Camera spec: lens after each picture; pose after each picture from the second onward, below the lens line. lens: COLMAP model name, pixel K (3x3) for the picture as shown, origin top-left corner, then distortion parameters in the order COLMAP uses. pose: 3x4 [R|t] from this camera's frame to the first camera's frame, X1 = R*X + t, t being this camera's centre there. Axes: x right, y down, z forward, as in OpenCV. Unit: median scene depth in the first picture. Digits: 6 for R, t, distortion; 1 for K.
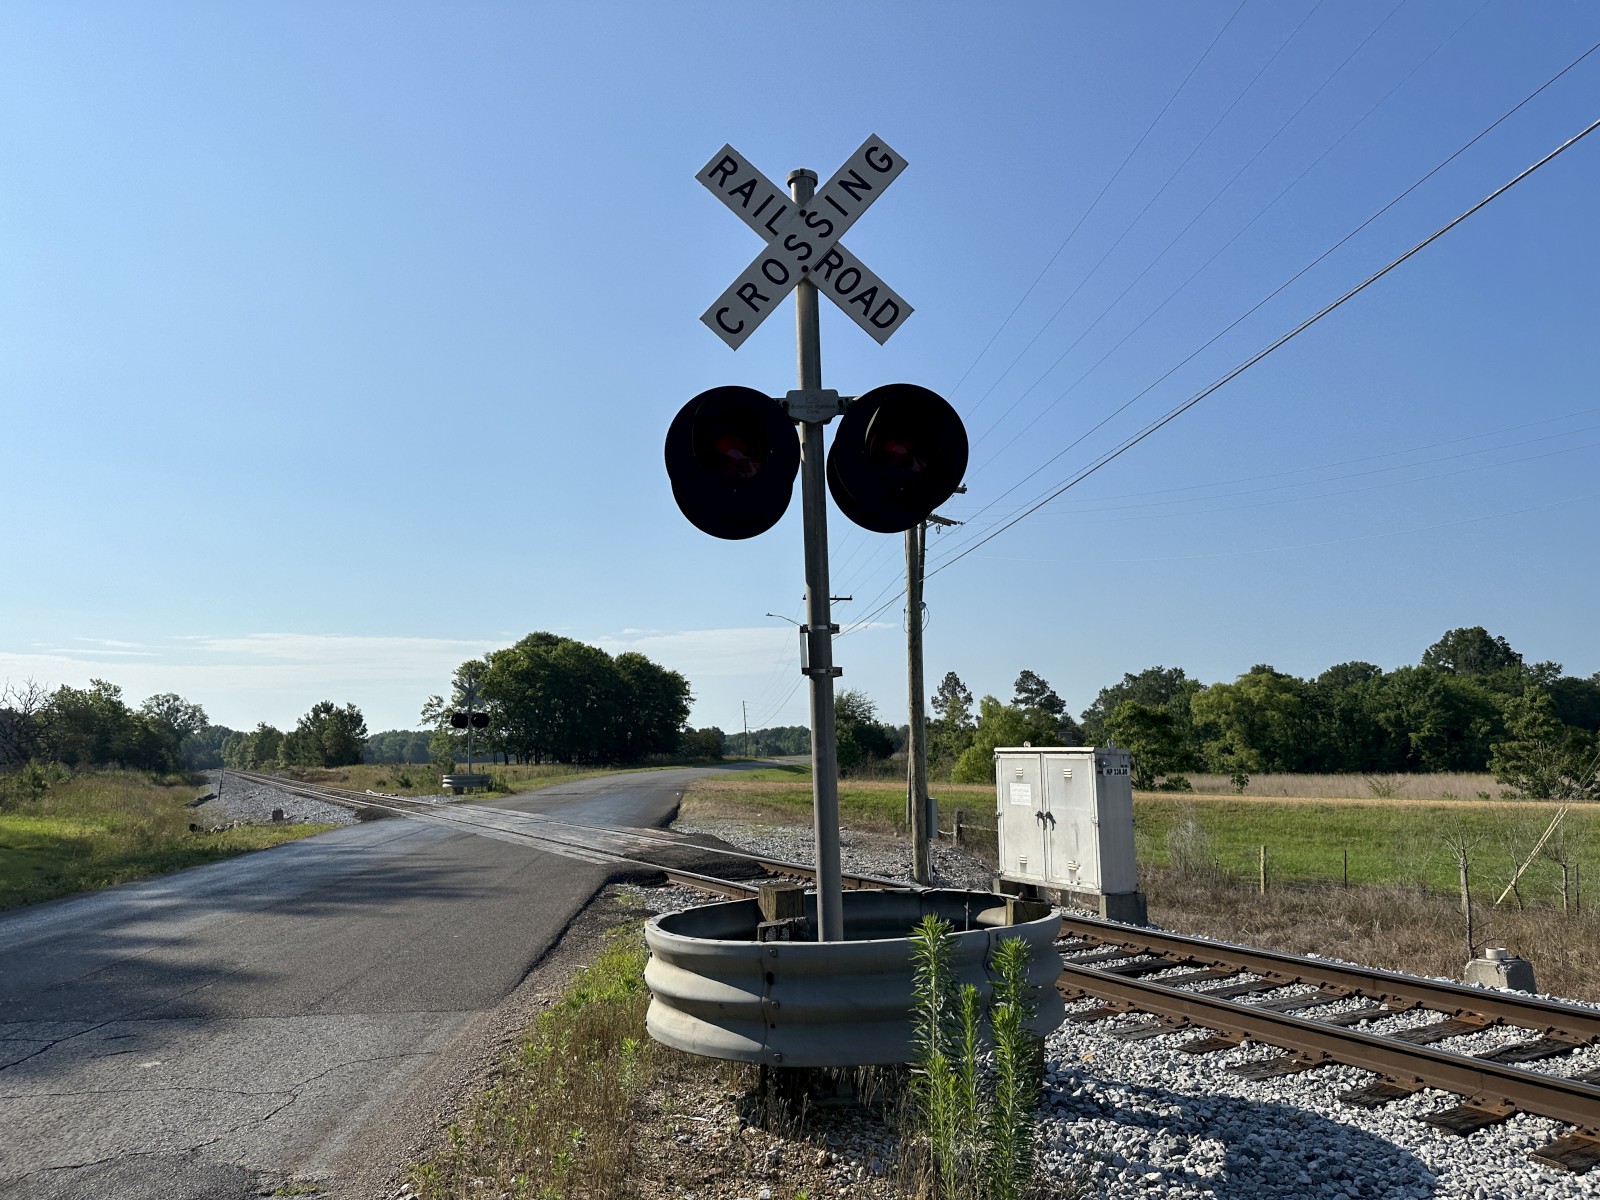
lens RADIAL K [[1140.4, 0, 812.0], [0, 1140.4, 616.6], [0, 0, 1]] dist [0.077451, -0.096679]
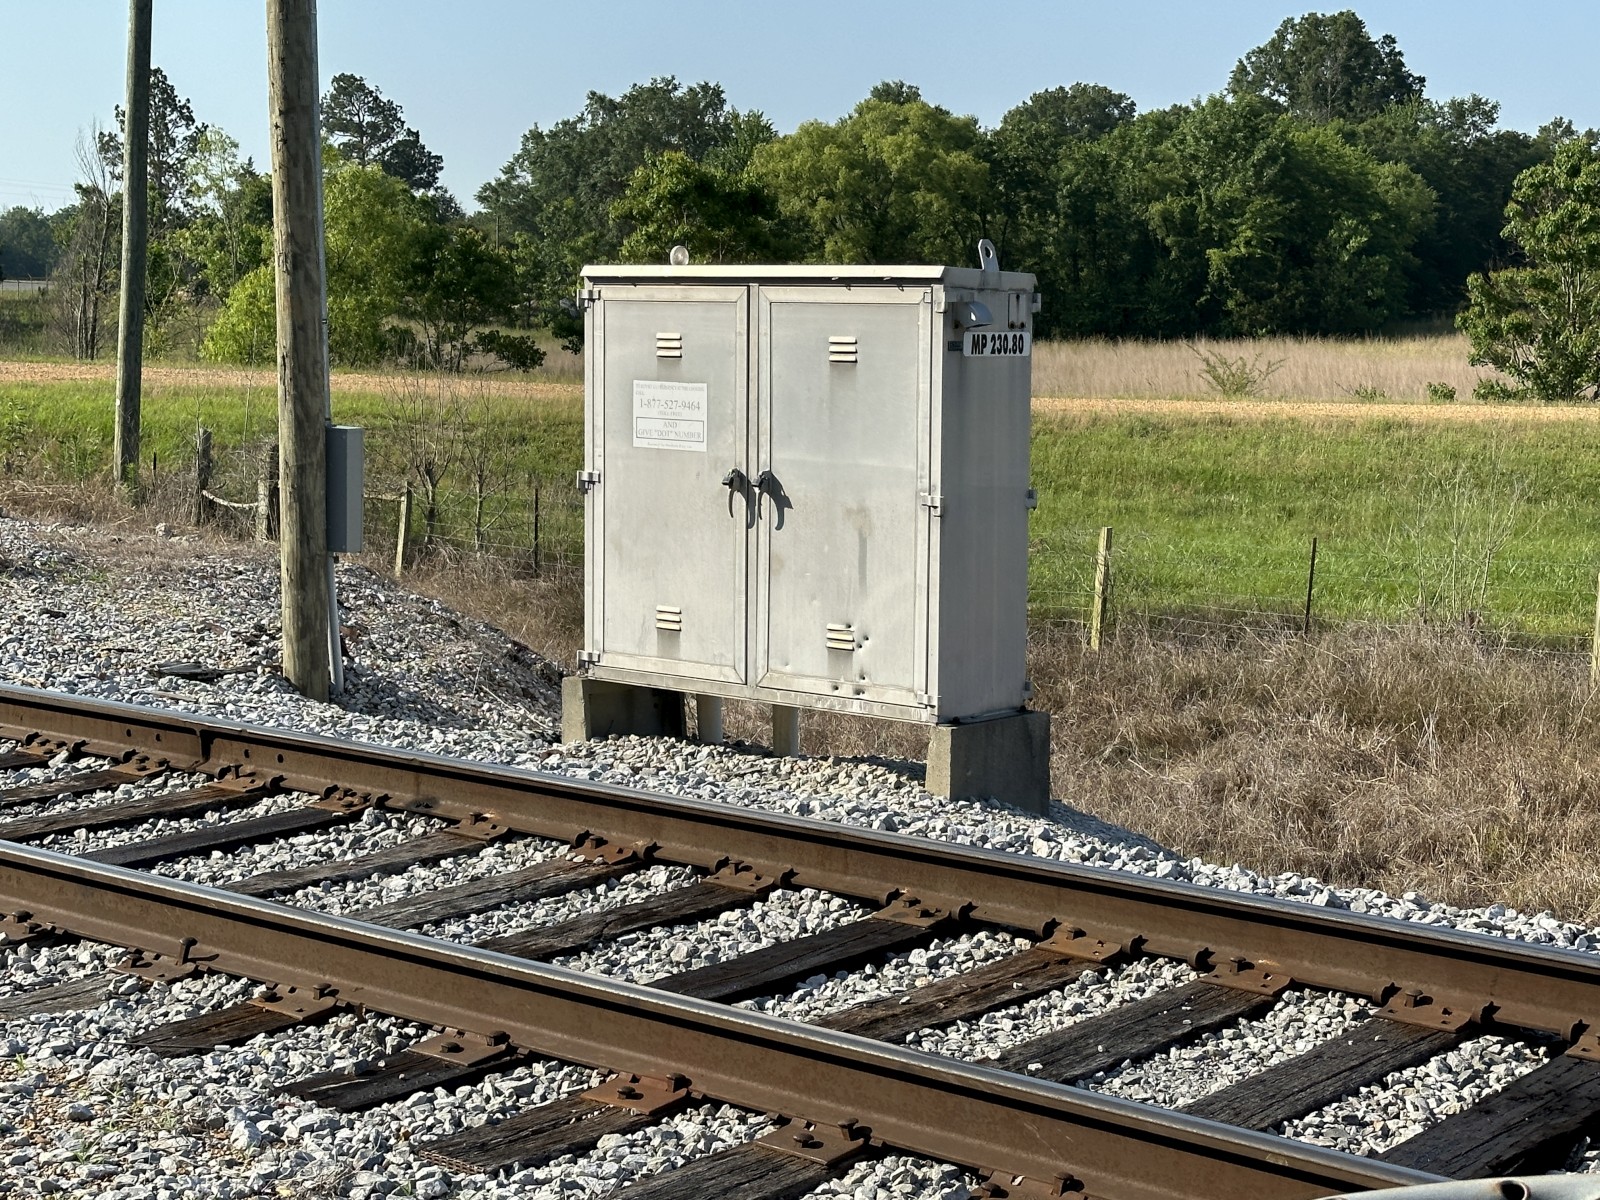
lens RADIAL K [[2785.0, 0, 816.9], [0, 2785.0, 594.6], [0, 0, 1]] dist [0.143204, 0.000000]
pose [[0.934995, -0.025361, 0.353753, -0.022984], [-0.055414, 0.974743, 0.216344, 0.017356], [-0.350305, -0.221884, 0.909975, 0.135199]]
